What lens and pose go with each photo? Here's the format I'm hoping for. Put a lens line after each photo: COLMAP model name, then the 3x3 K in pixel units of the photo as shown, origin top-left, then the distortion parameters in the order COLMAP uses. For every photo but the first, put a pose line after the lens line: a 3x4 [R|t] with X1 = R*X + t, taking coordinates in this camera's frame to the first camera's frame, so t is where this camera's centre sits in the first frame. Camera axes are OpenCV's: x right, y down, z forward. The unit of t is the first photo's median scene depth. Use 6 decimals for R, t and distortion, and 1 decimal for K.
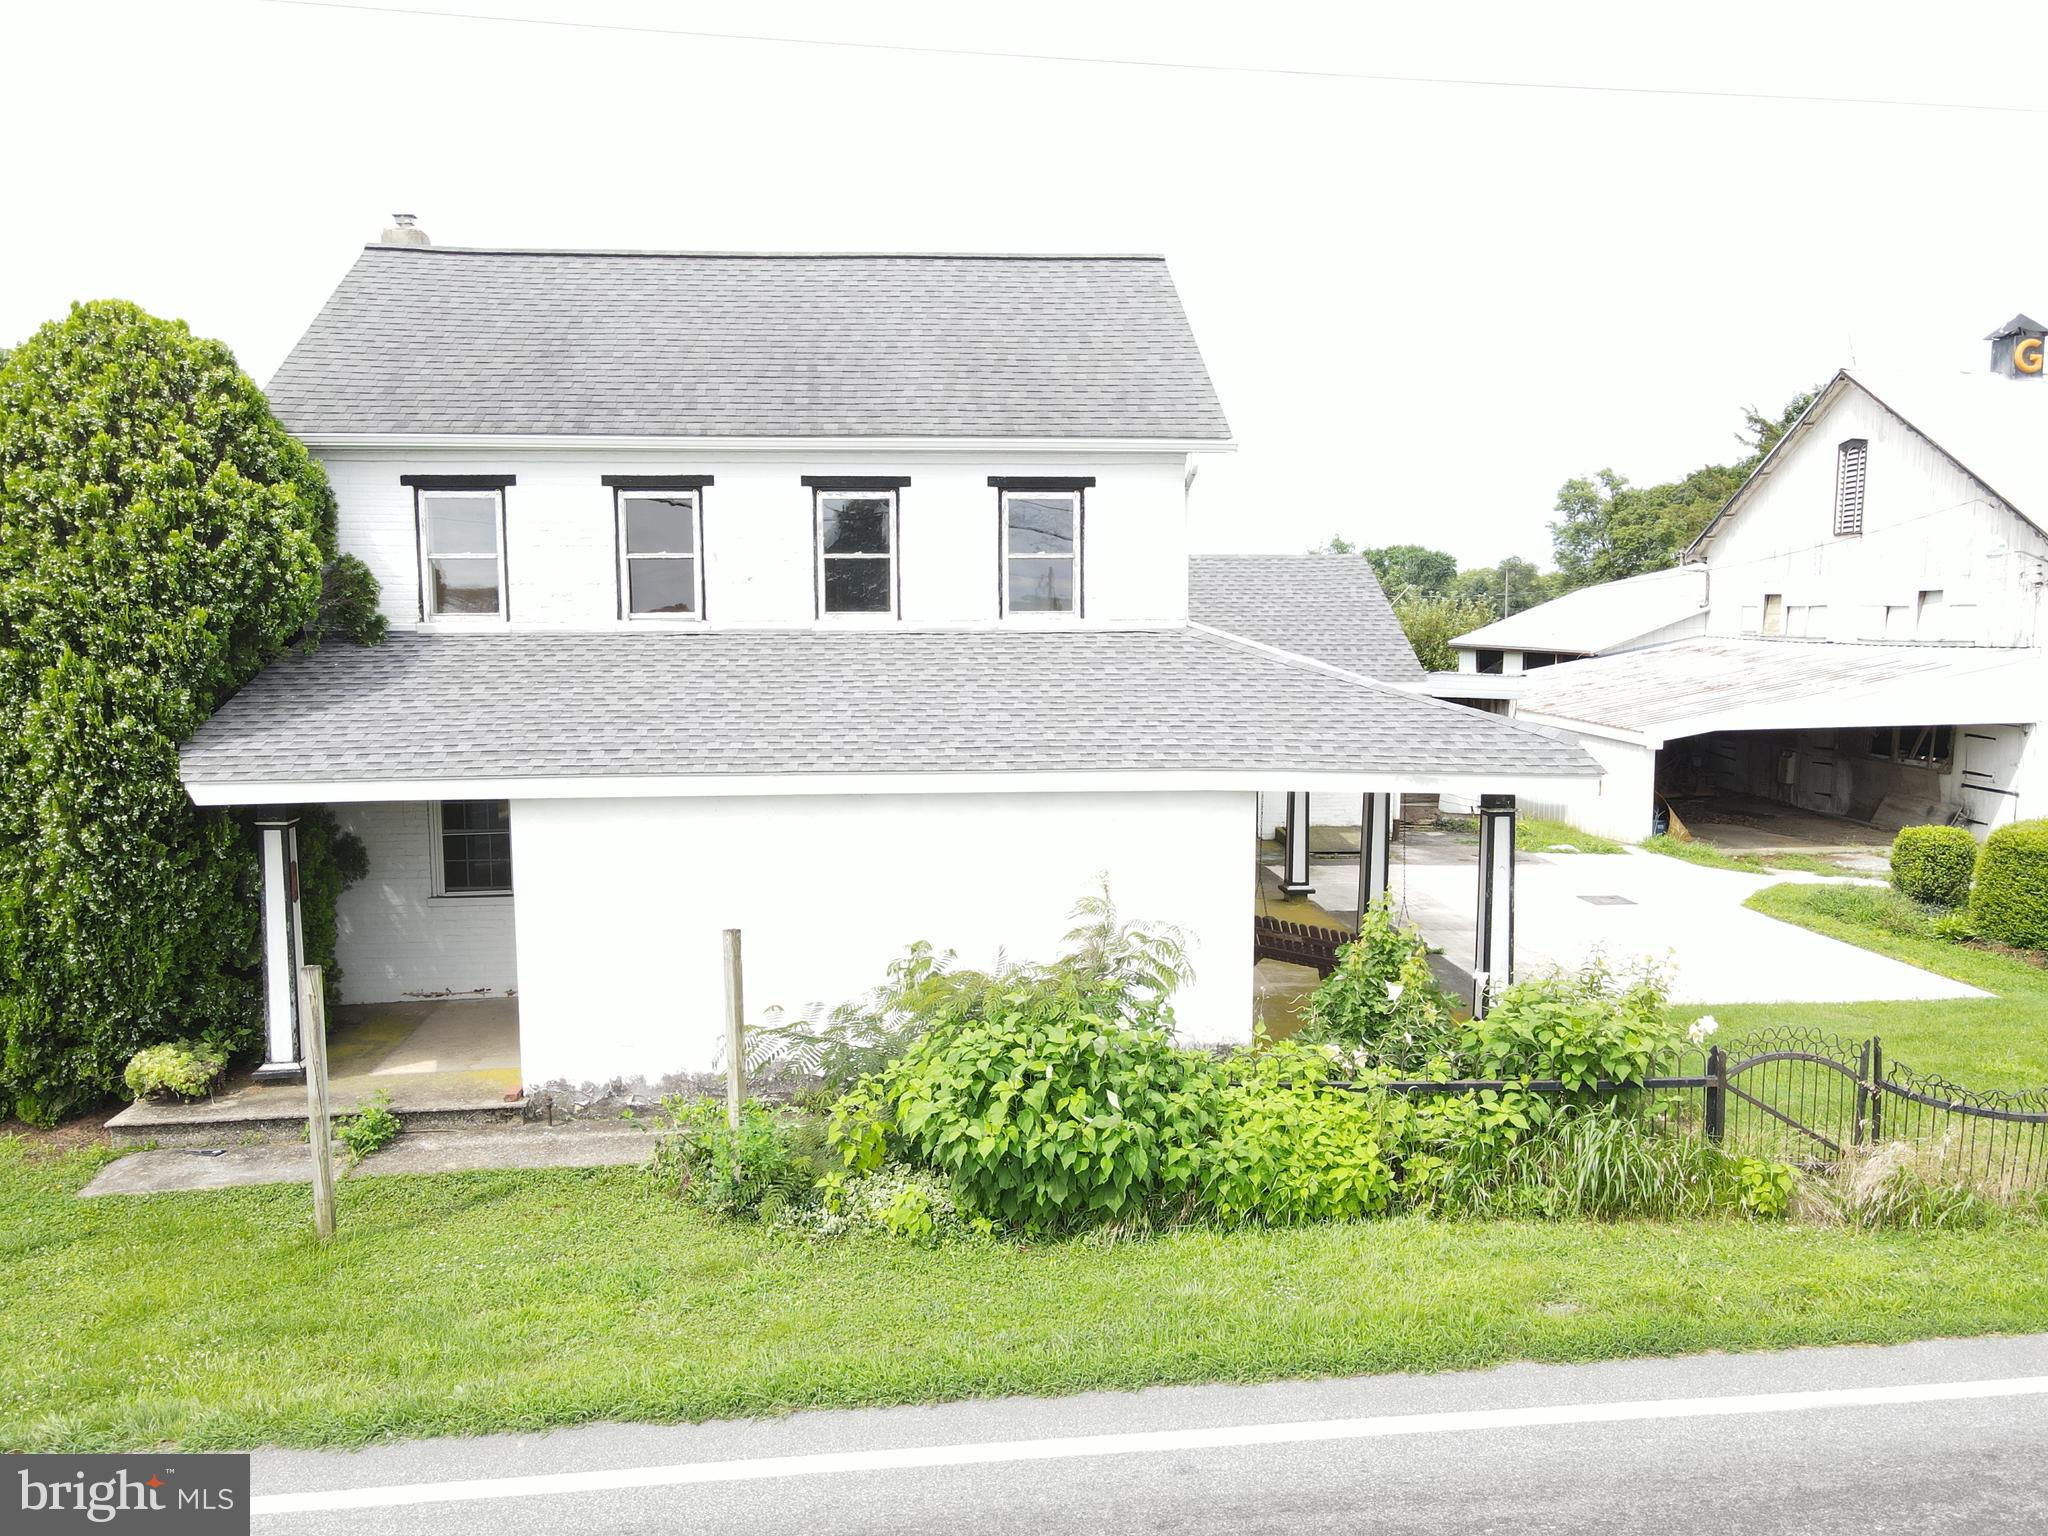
lens RADIAL K [[1501.6, 0, 1037.8], [0, 1501.6, 766.3], [0, 0, 1]] dist [0.003540, 0.017383]
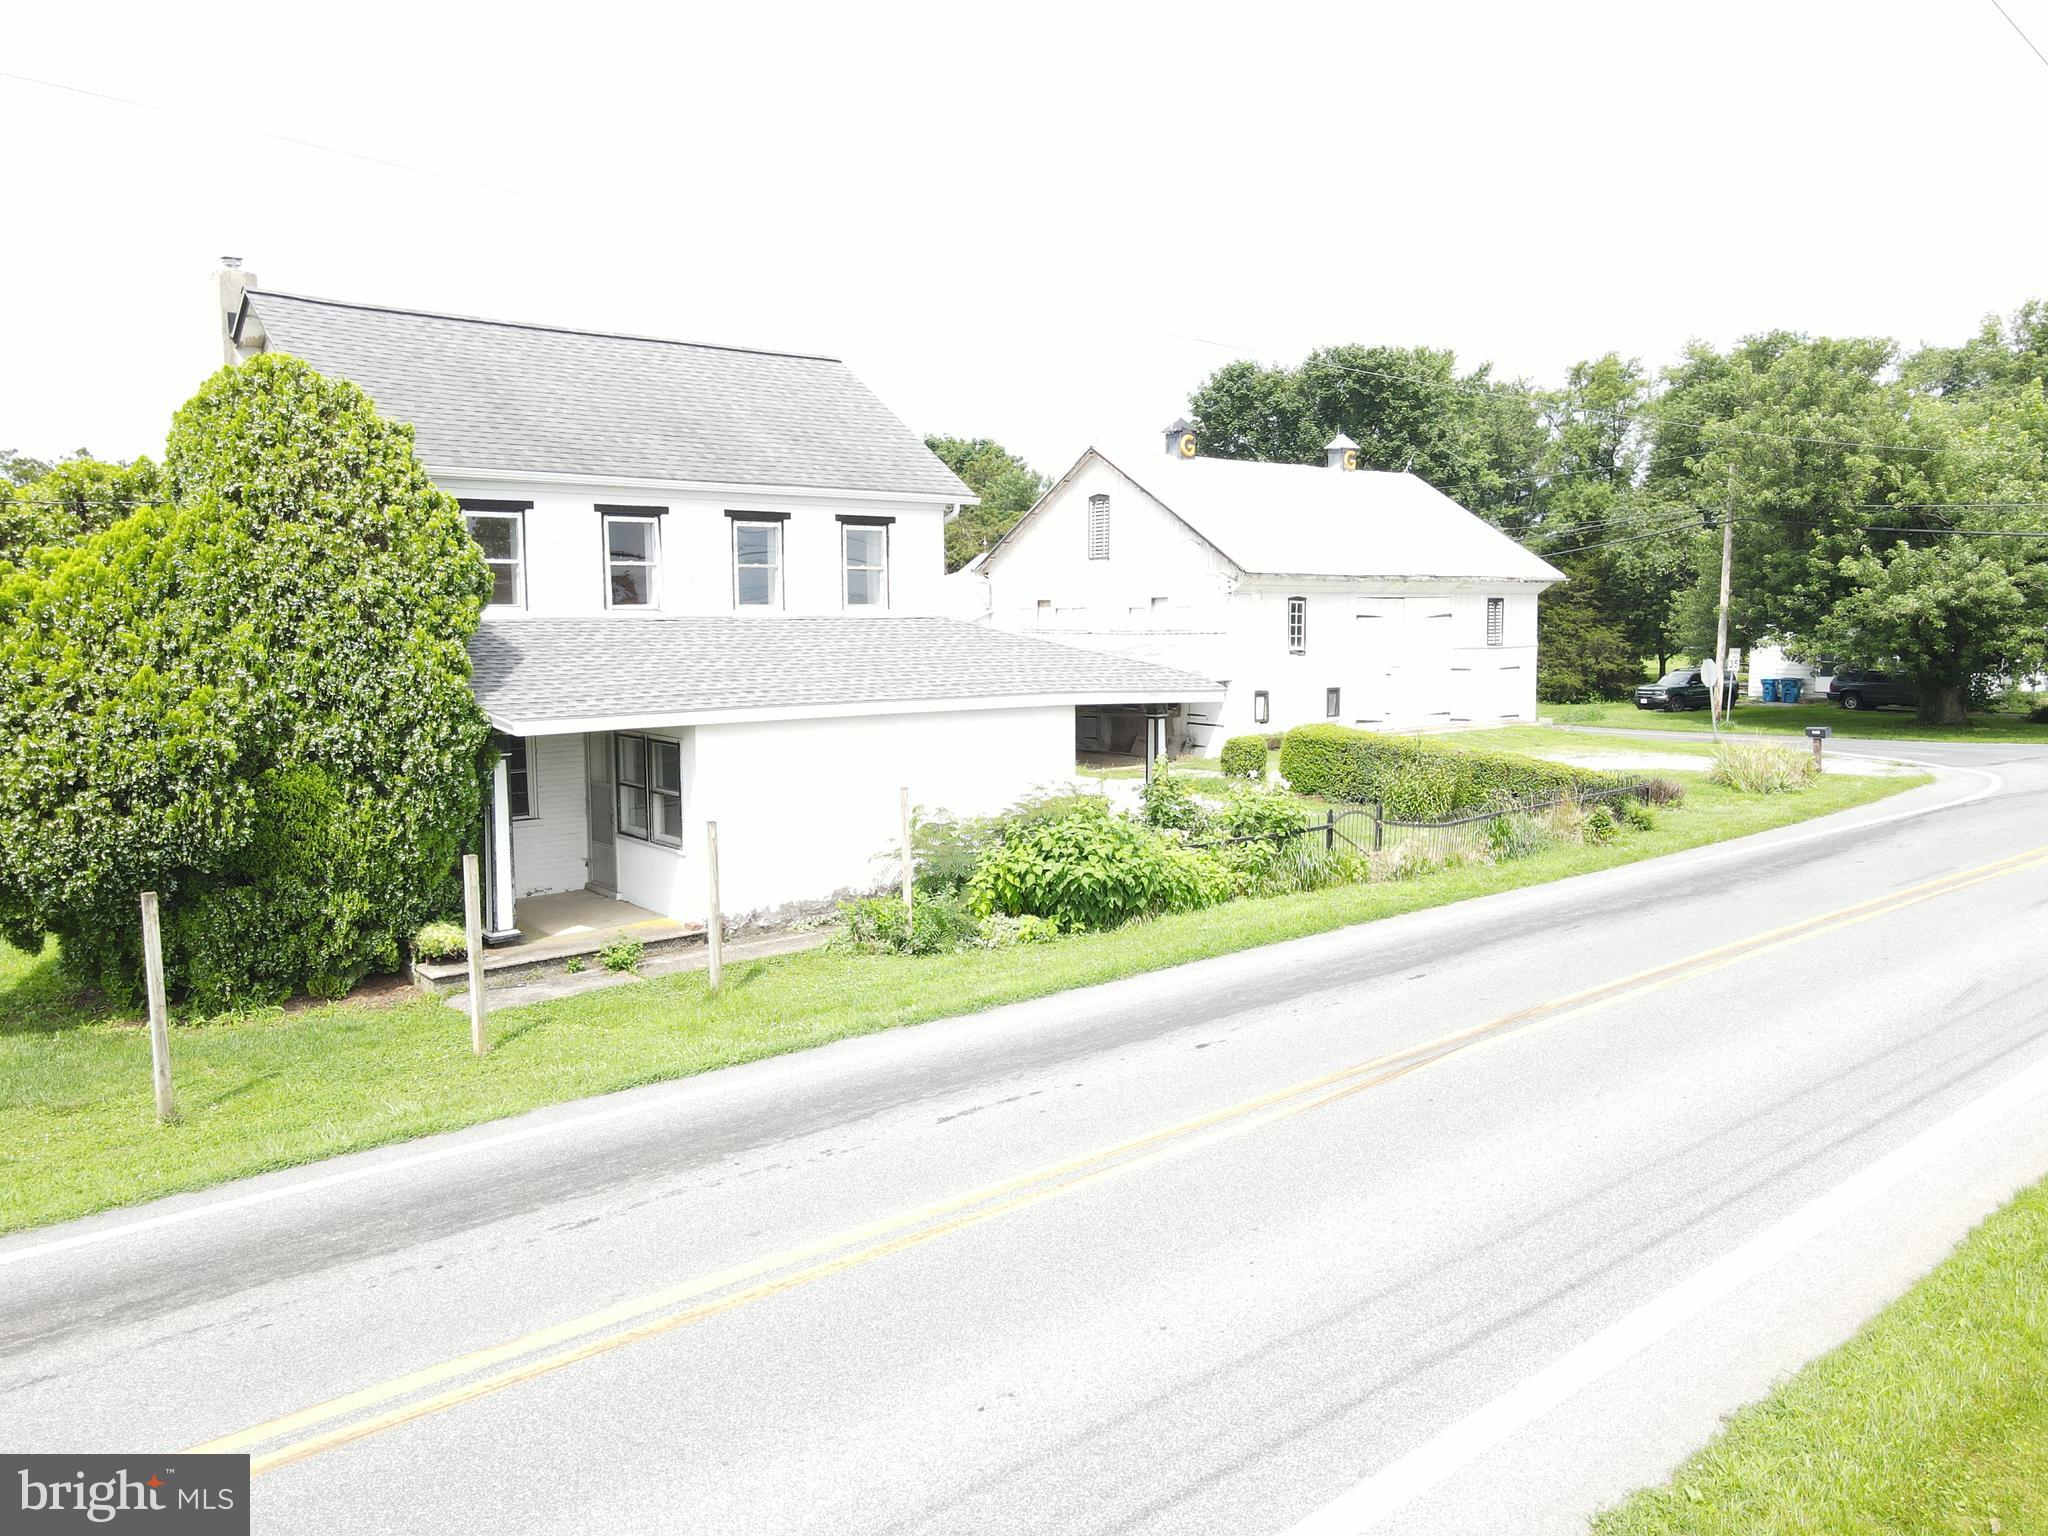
lens RADIAL K [[1501.6, 0, 1023.4], [0, 1501.6, 775.4], [0, 0, 1]] dist [0.003540, 0.017383]
pose [[0.825116, -0.061416, 0.561615, -0.746307], [0.061293, 0.997937, 0.019079, 0.050327], [-0.561629, 0.018680, 0.827179, -0.342238]]
